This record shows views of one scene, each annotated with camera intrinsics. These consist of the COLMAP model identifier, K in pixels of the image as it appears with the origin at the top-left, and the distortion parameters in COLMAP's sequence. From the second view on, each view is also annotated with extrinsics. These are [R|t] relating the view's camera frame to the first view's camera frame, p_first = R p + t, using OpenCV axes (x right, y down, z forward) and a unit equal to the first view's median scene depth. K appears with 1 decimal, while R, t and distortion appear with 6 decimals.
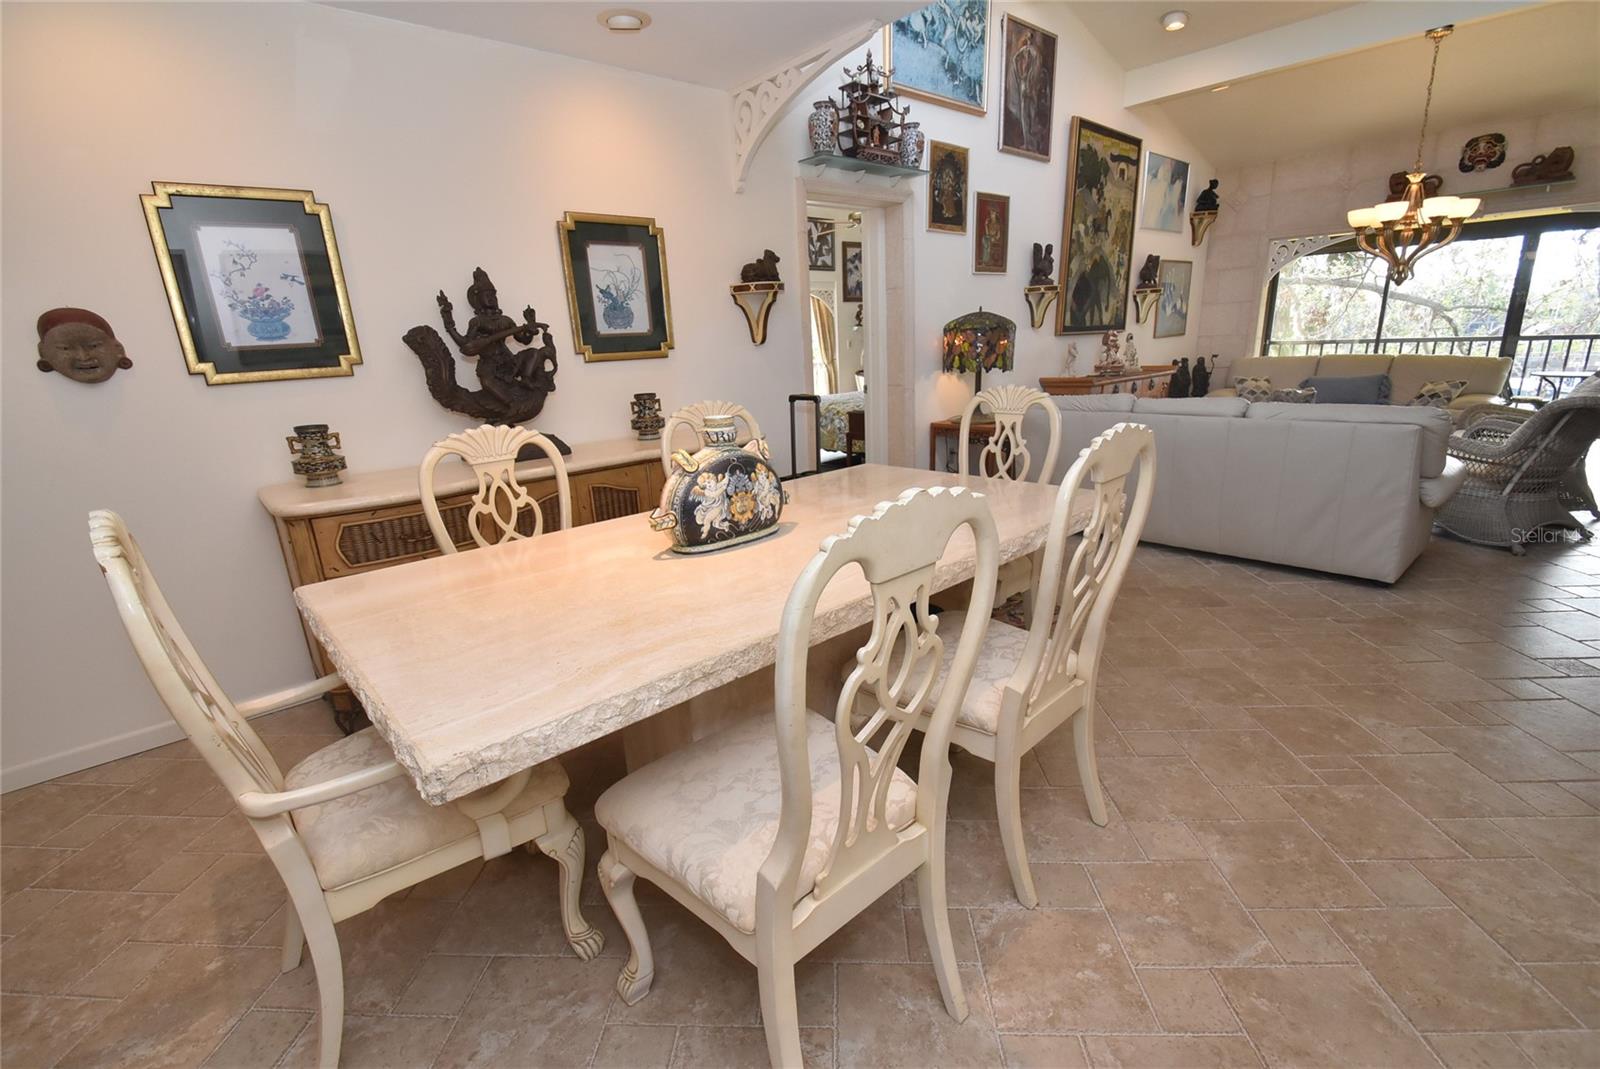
lens RADIAL K [[696.1, 0, 783.3], [0, 696.1, 552.4], [0, 0, 1]] dist [0.003694, -0.009572]
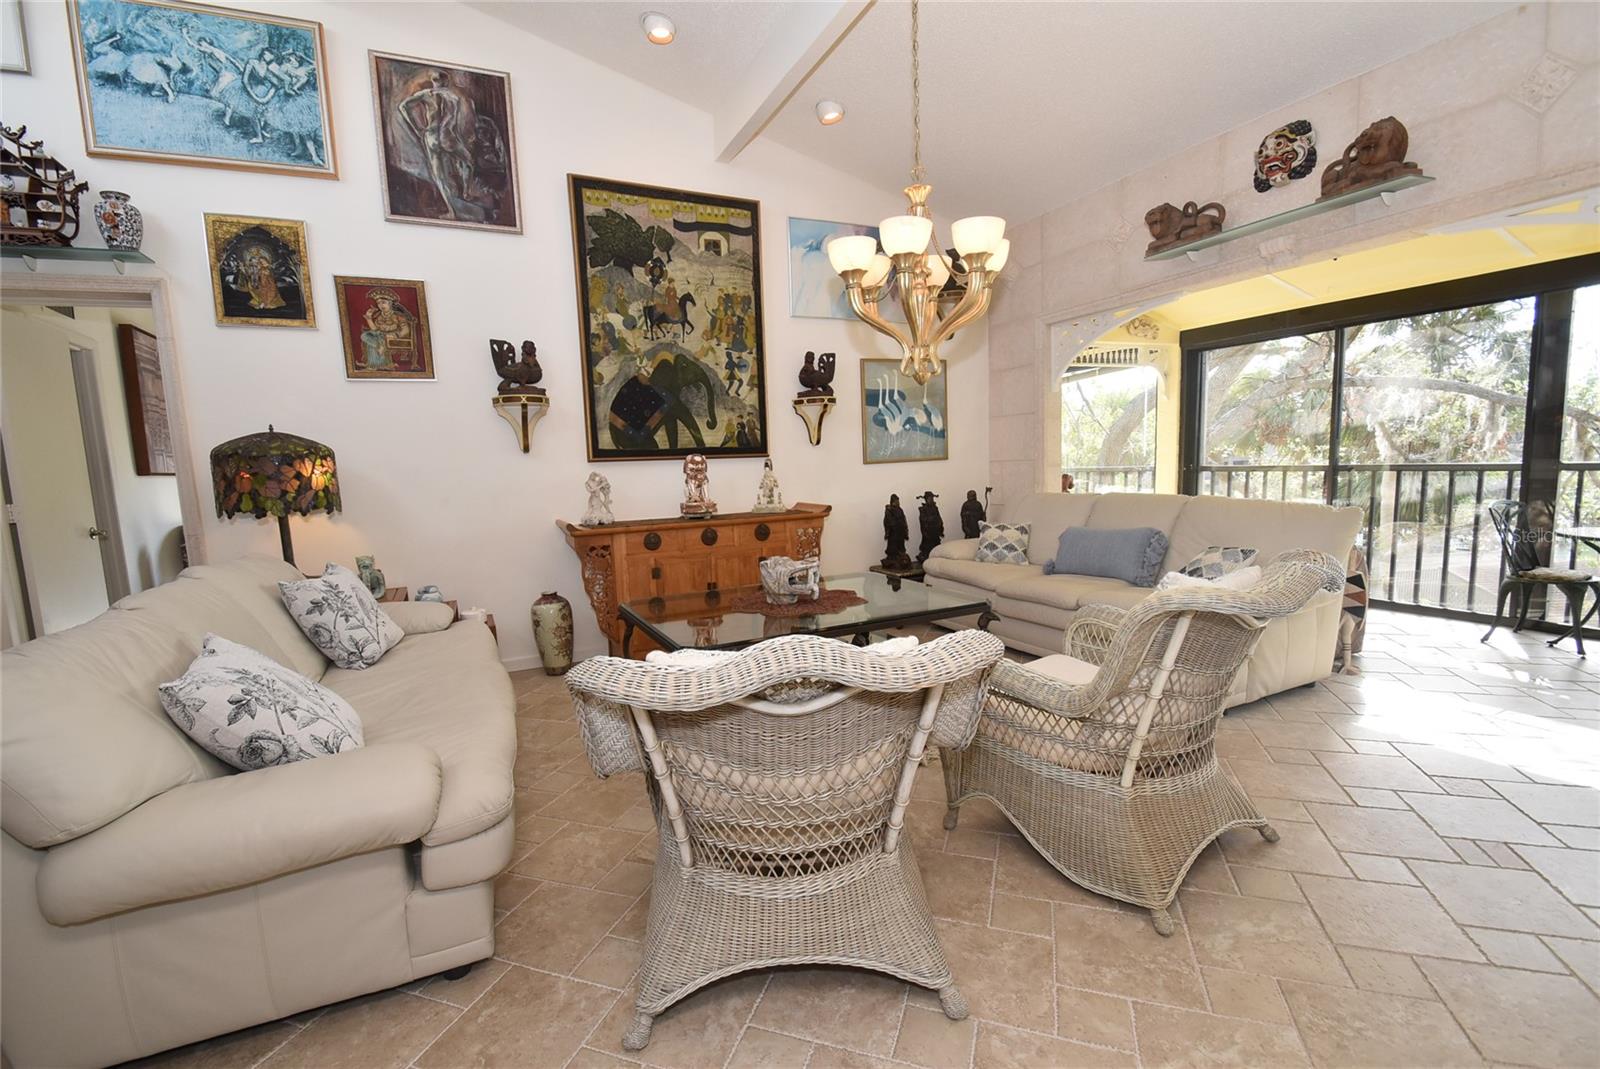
lens RADIAL K [[696.1, 0, 789.4], [0, 696.1, 561.2], [0, 0, 1]] dist [0.003694, -0.009572]
pose [[0.962014, 0.045151, -0.269240, 0.908455], [-0.083392, 0.987692, -0.132330, -0.154061], [0.259951, 0.149756, 0.953939, 0.445250]]
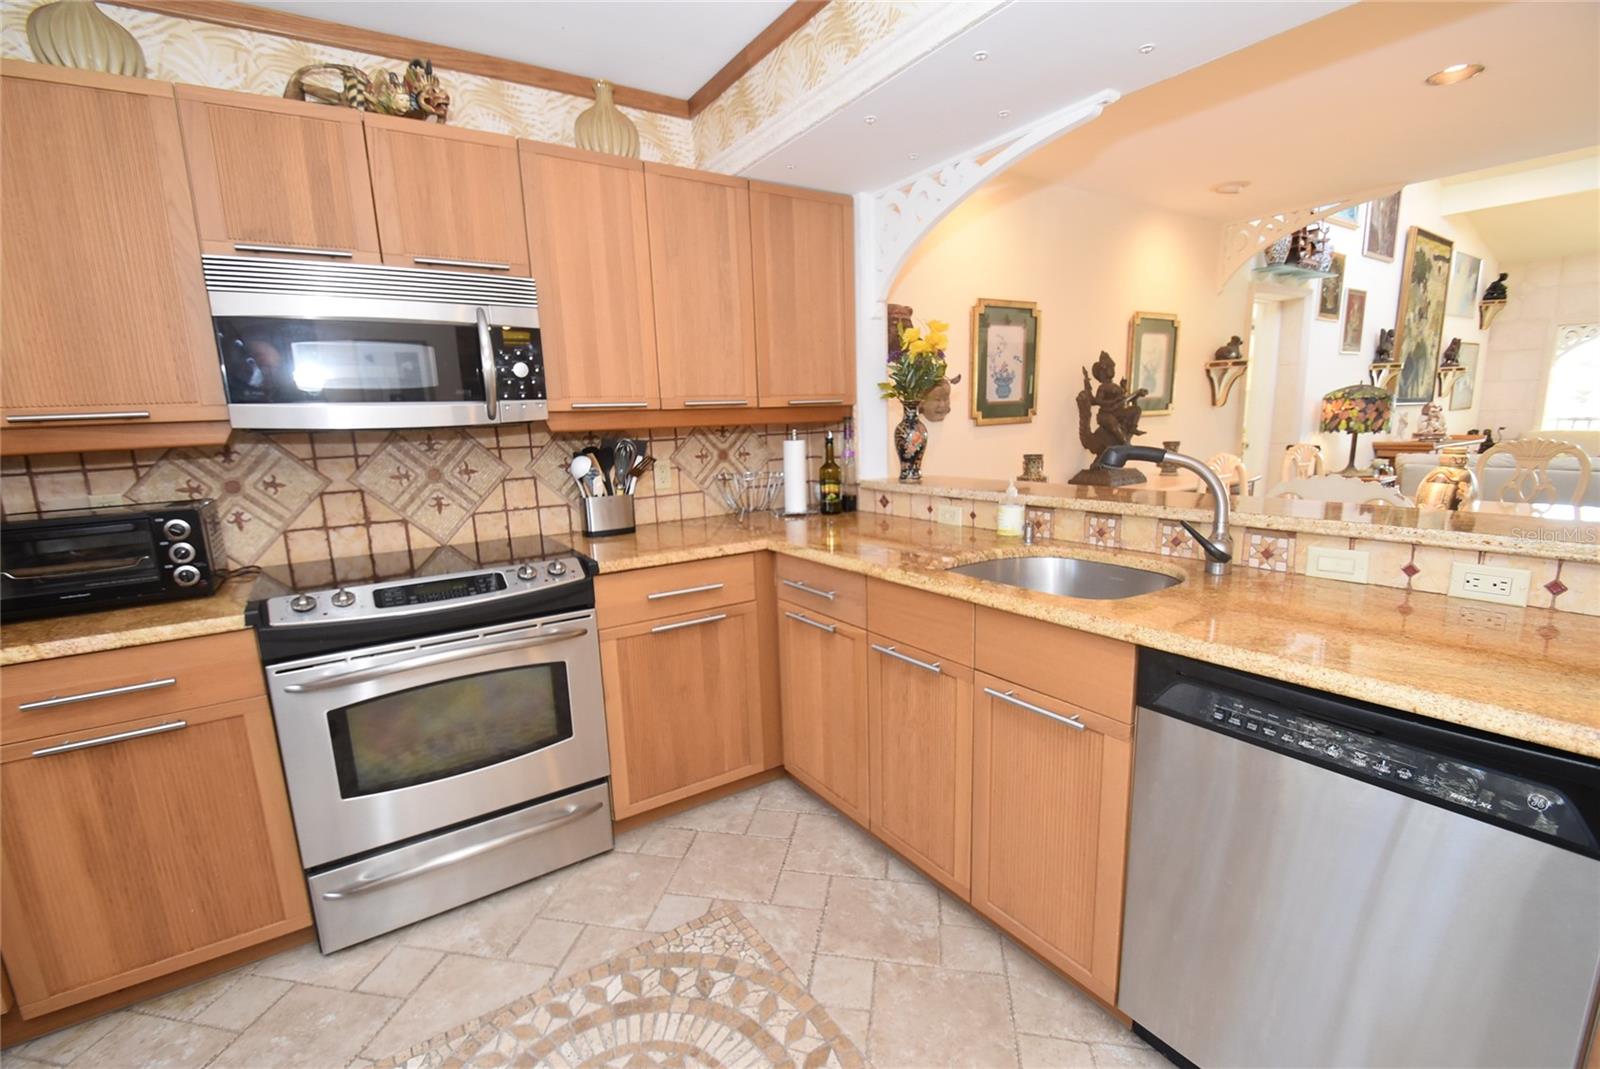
lens RADIAL K [[696.1, 0, 816.3], [0, 696.1, 554.4], [0, 0, 1]] dist [0.003694, -0.009572]
pose [[0.993660, 0.037690, -0.105918, -0.473818], [-0.046878, 0.995223, -0.085636, 0.085875], [0.102184, 0.090058, 0.990681, -0.239331]]
